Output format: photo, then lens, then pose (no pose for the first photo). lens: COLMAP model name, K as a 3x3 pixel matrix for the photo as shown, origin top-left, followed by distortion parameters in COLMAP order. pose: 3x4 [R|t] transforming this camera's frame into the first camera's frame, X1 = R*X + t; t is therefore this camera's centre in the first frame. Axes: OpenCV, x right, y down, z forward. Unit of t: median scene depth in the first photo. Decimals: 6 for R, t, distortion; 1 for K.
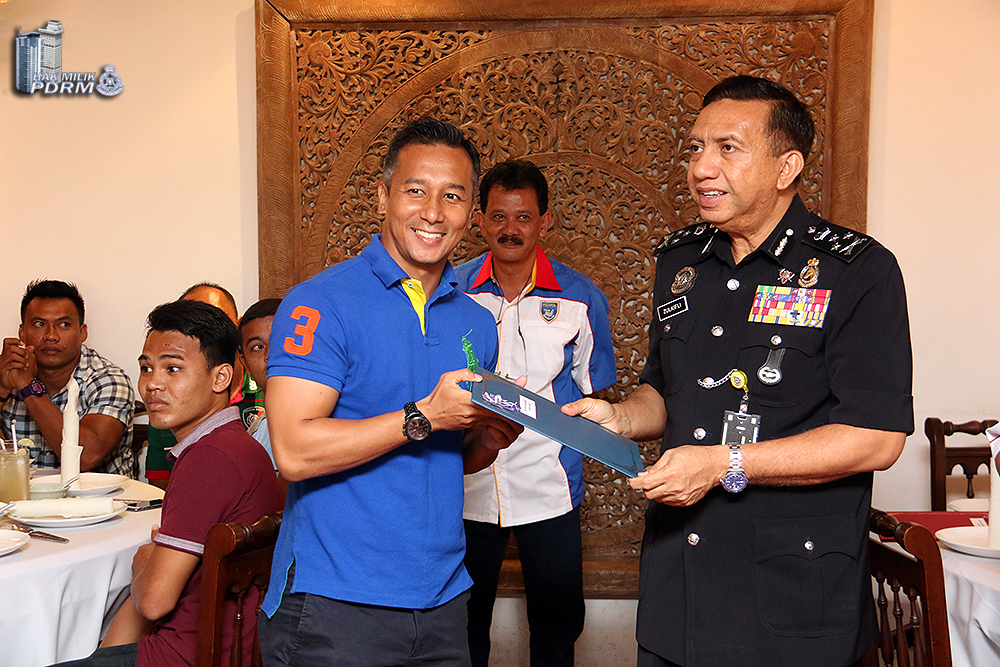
lens RADIAL K [[1797.8, 0, 507.7], [0, 1797.8, 333.4], [0, 0, 1]] dist [0.229907, 0.245909]
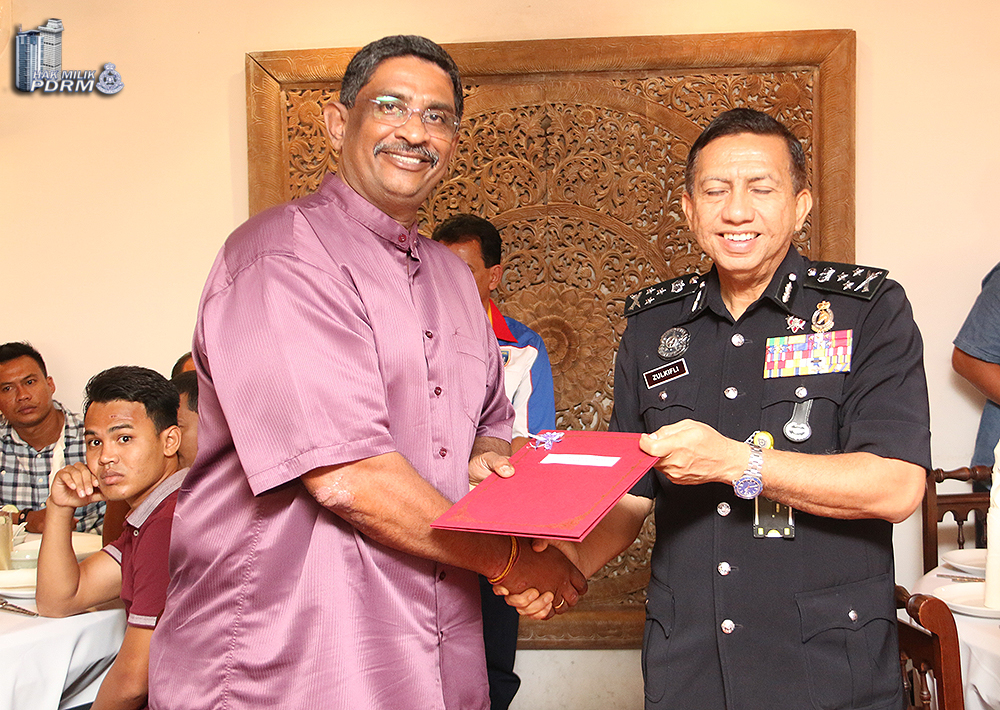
lens RADIAL K [[1286.2, 0, 530.9], [0, 1286.2, 385.7], [0, 0, 1]] dist [0.000908, -0.311226]
pose [[0.999797, -0.018147, 0.008778, 0.010600], [0.018118, 0.999830, 0.003459, -0.002795], [-0.008839, -0.003299, 0.999955, 0.286610]]
